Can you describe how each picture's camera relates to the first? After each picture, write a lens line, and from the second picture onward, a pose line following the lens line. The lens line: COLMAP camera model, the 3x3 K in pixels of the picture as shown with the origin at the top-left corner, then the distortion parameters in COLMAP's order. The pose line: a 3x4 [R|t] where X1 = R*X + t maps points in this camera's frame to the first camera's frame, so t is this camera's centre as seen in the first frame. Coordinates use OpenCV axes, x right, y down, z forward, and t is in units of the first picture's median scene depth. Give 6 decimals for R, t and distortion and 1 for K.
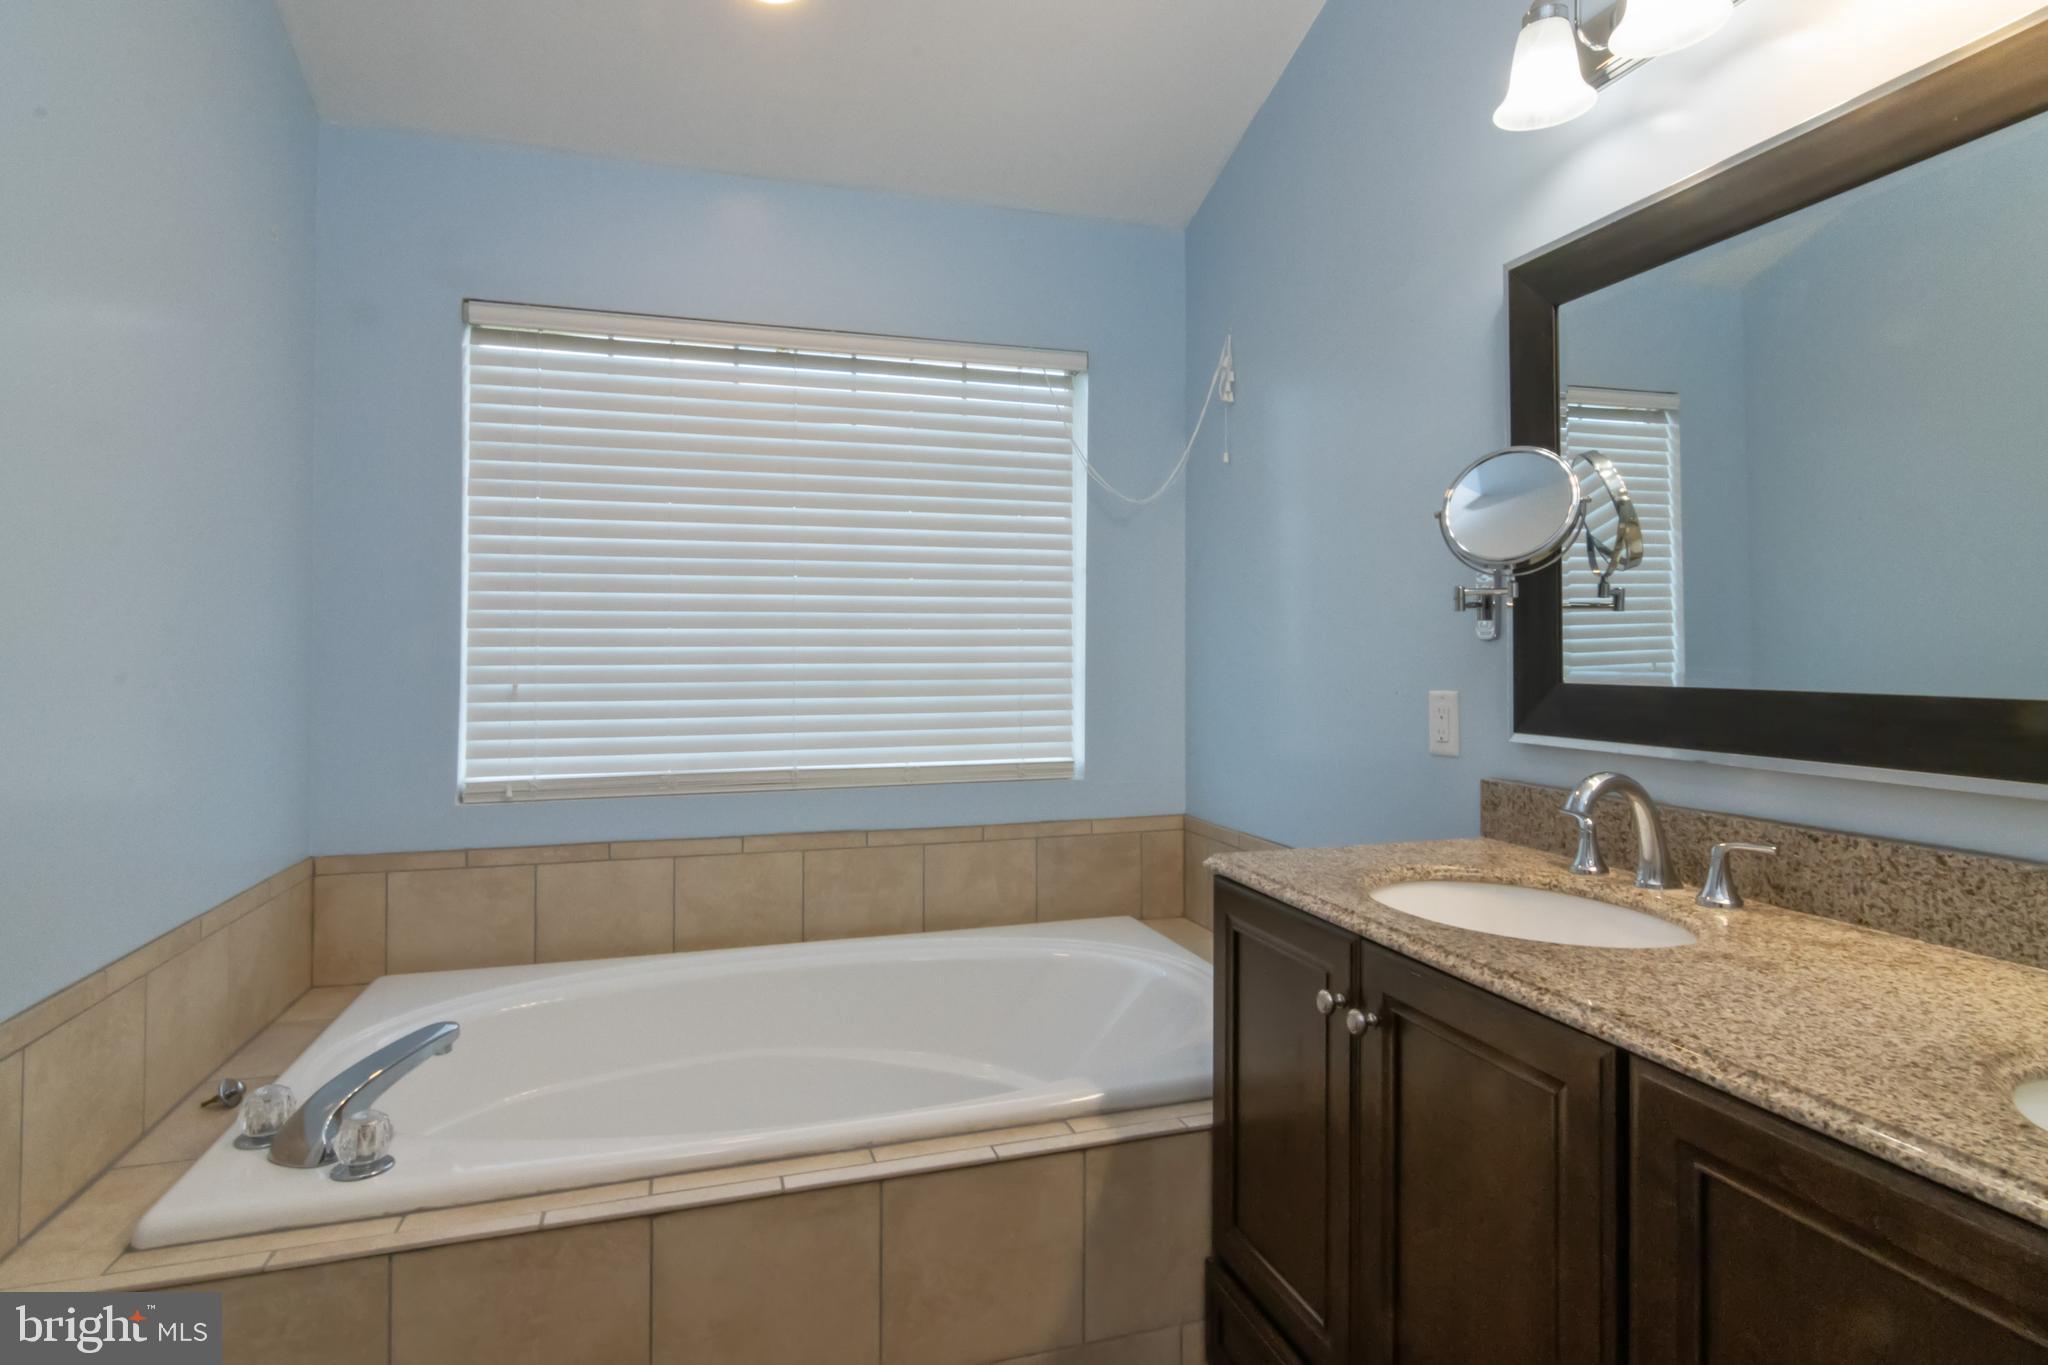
lens RADIAL K [[1055.1, 0, 1007.2], [0, 1055.1, 653.1], [0, 0, 1]] dist [-0.001291, -0.000014]
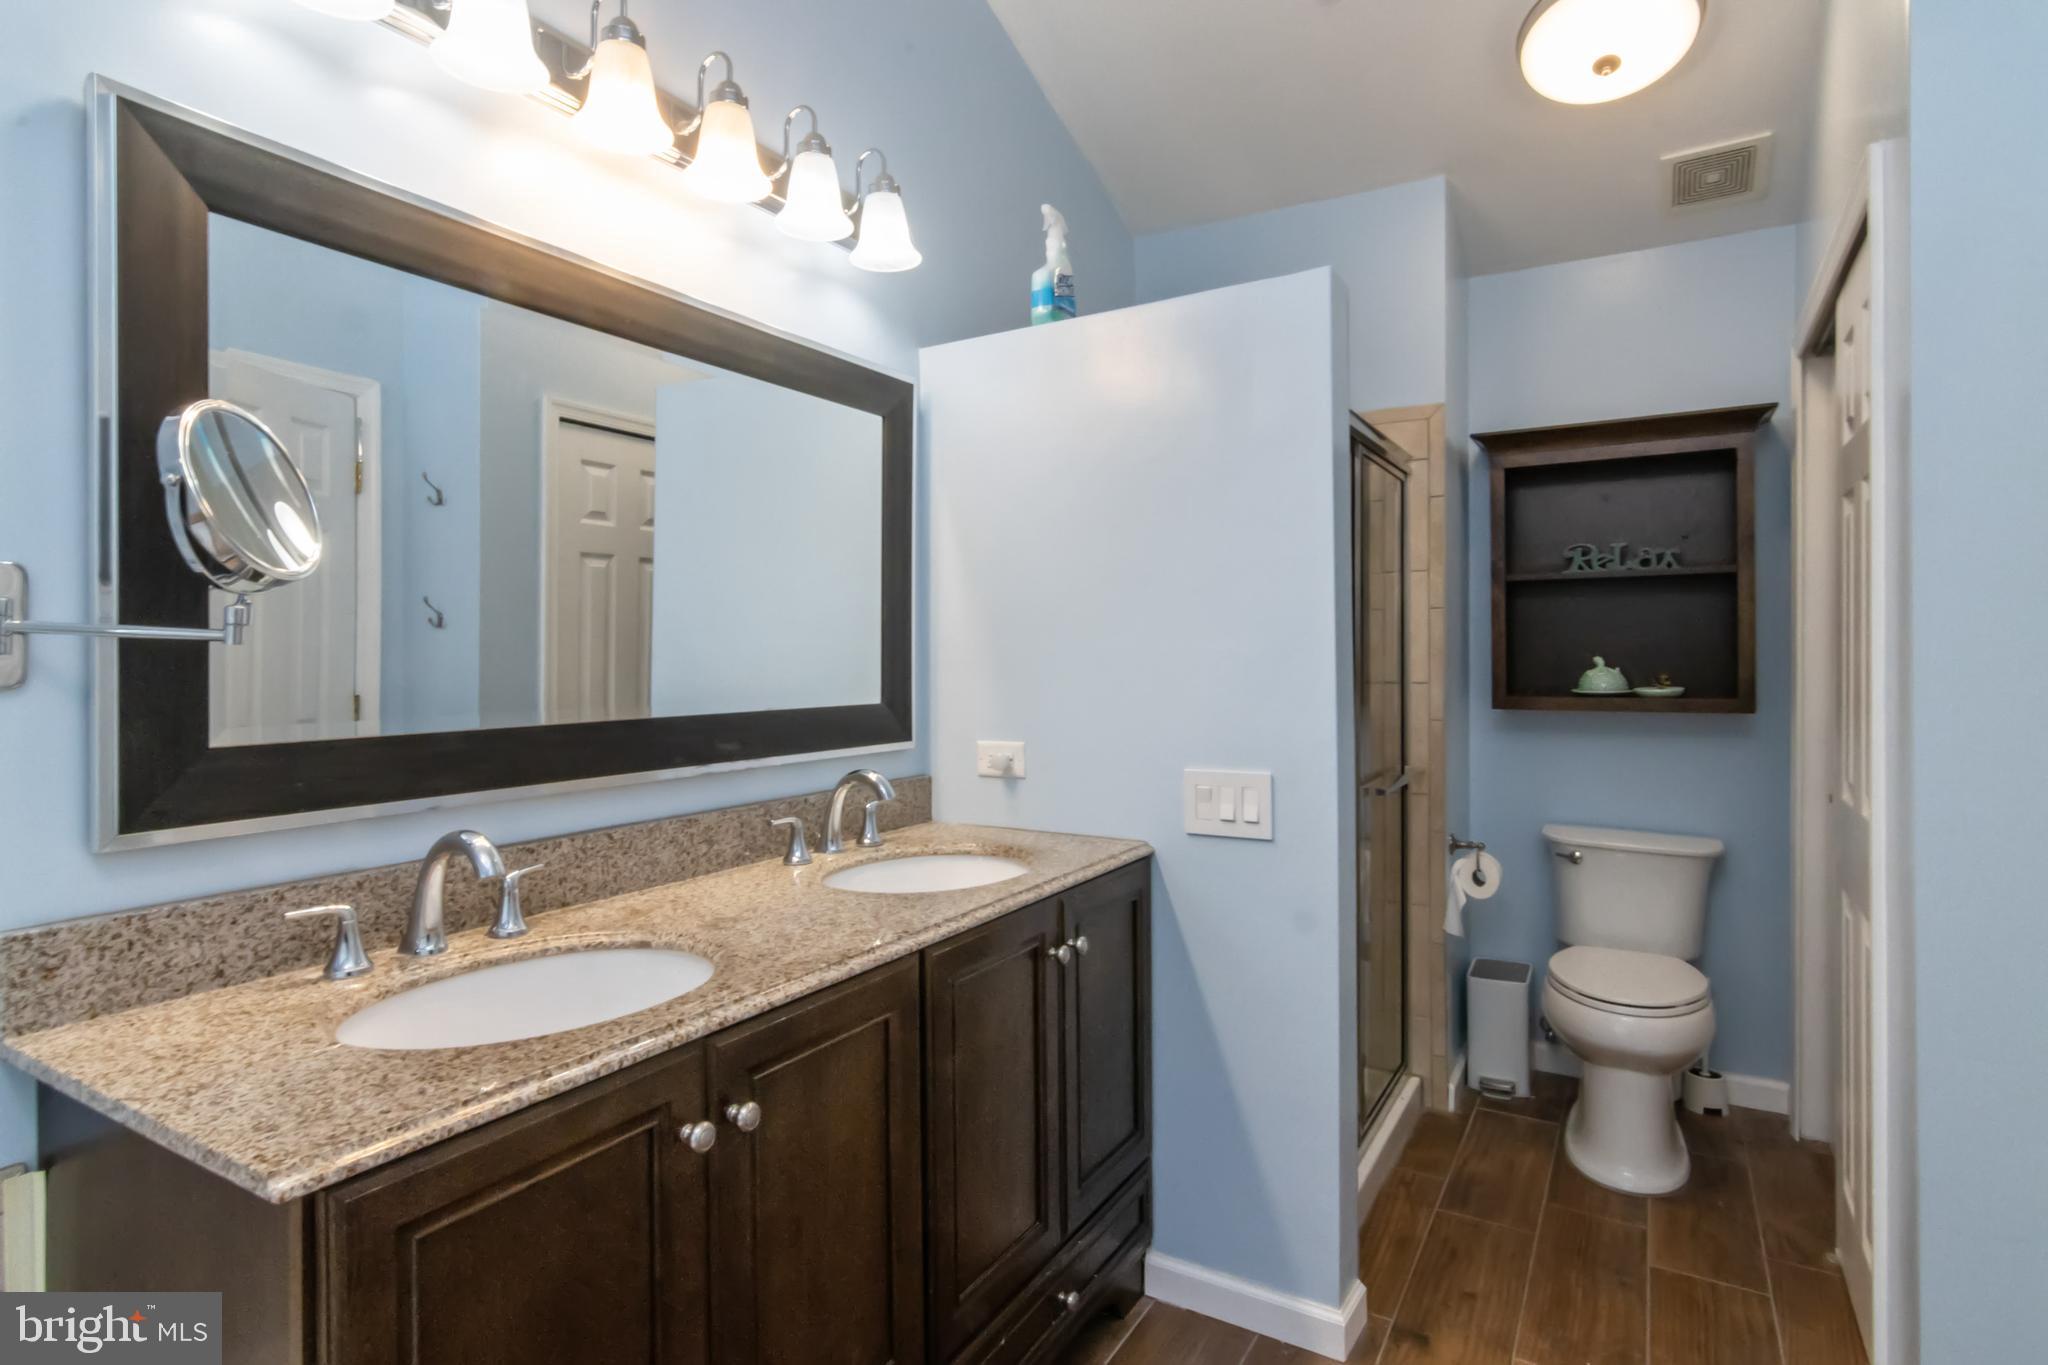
lens RADIAL K [[1055.1, 0, 1018.3], [0, 1055.1, 654.6], [0, 0, 1]] dist [-0.001291, -0.000014]
pose [[-0.678537, 0.005703, 0.734544, -0.363749], [0.006959, 0.999975, -0.001335, -0.028787], [-0.734534, 0.004206, -0.678559, 1.091231]]
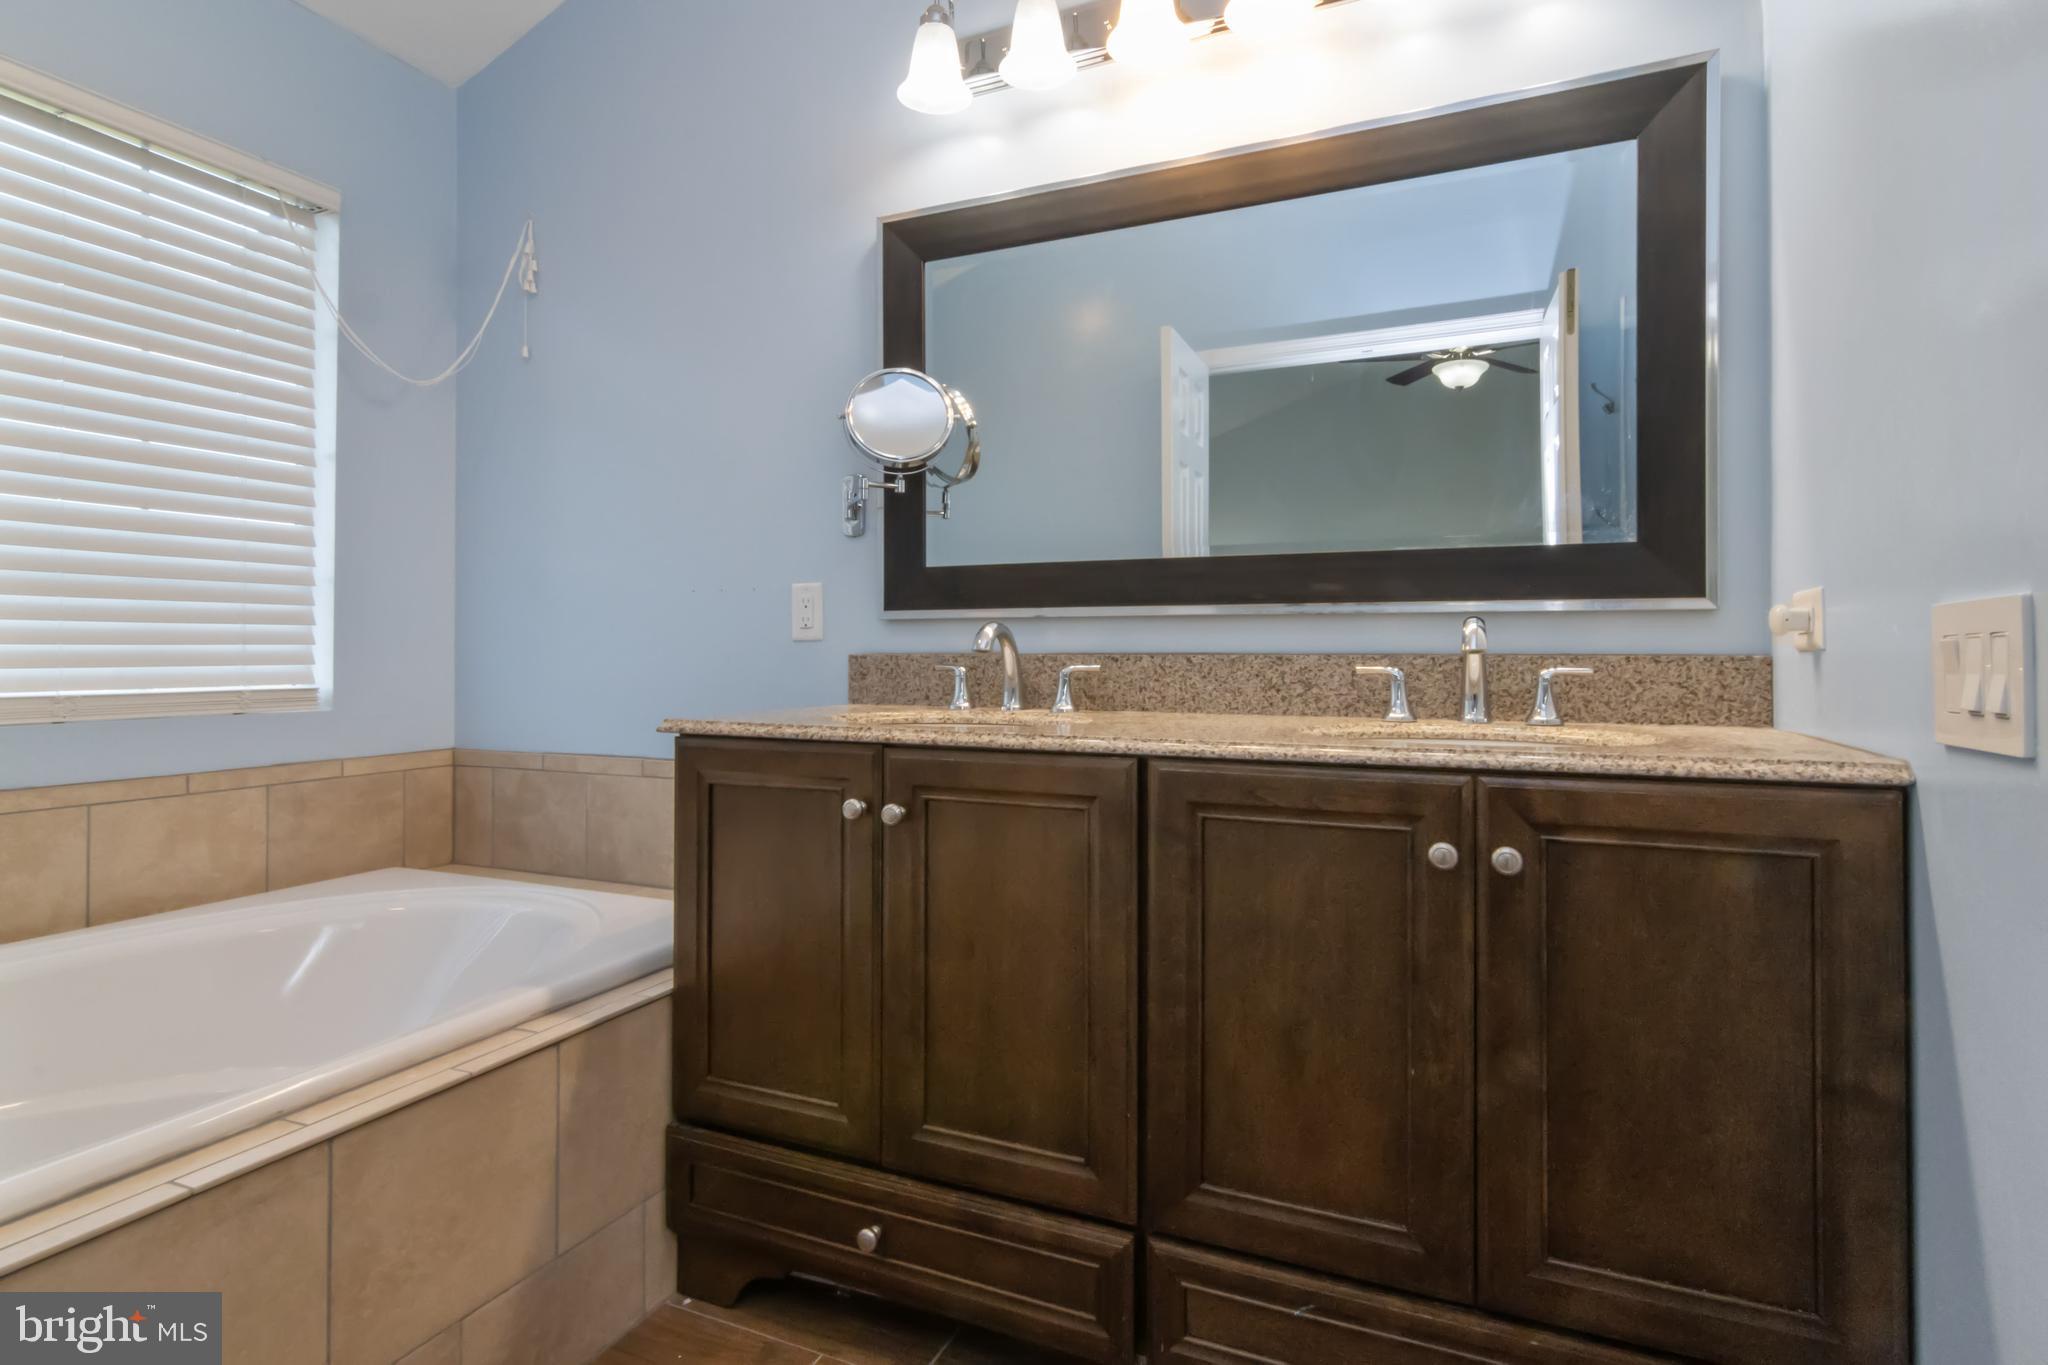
lens RADIAL K [[1055.1, 0, 1021.5], [0, 1055.1, 655.9], [0, 0, 1]] dist [-0.001291, -0.000014]
pose [[0.653470, 0.000928, 0.756952, -0.342660], [-0.001379, 0.999999, -0.000036, 0.133504], [-0.756951, -0.001020, 0.653471, 0.104594]]
